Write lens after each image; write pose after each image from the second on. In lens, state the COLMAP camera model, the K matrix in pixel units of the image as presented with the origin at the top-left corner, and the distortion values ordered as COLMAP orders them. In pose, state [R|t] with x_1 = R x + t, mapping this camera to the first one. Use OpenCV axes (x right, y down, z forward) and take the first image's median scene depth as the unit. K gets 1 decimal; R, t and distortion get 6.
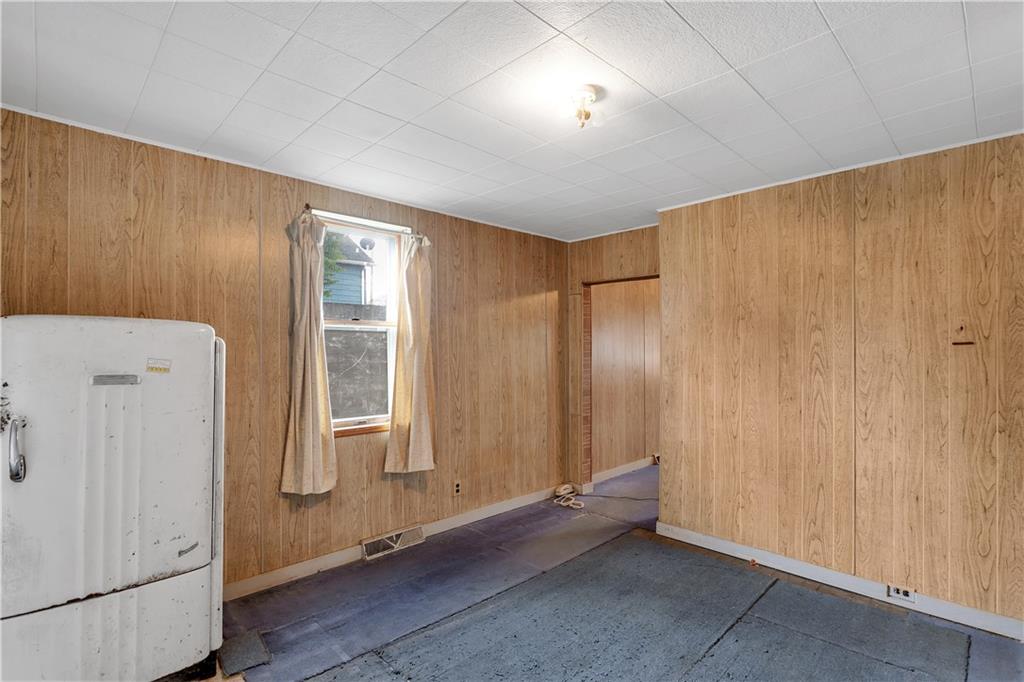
lens RADIAL K [[488.2, 0, 513.4], [0, 488.2, 344.6], [0, 0, 1]] dist [-0.012839, 0.002572]
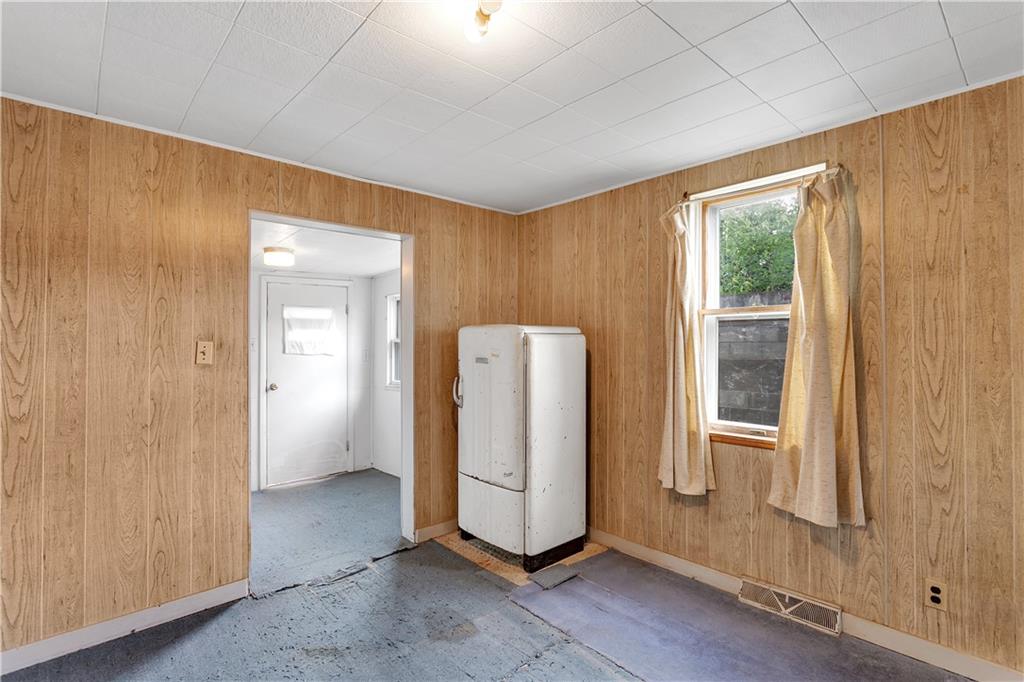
lens RADIAL K [[488.2, 0, 510.7], [0, 488.2, 339.6], [0, 0, 1]] dist [-0.012839, 0.002572]
pose [[-0.025909, -0.008129, -0.999631, 0.564202], [0.013109, 0.999878, -0.008471, 0.007965], [0.999578, -0.013324, -0.025800, 0.687986]]
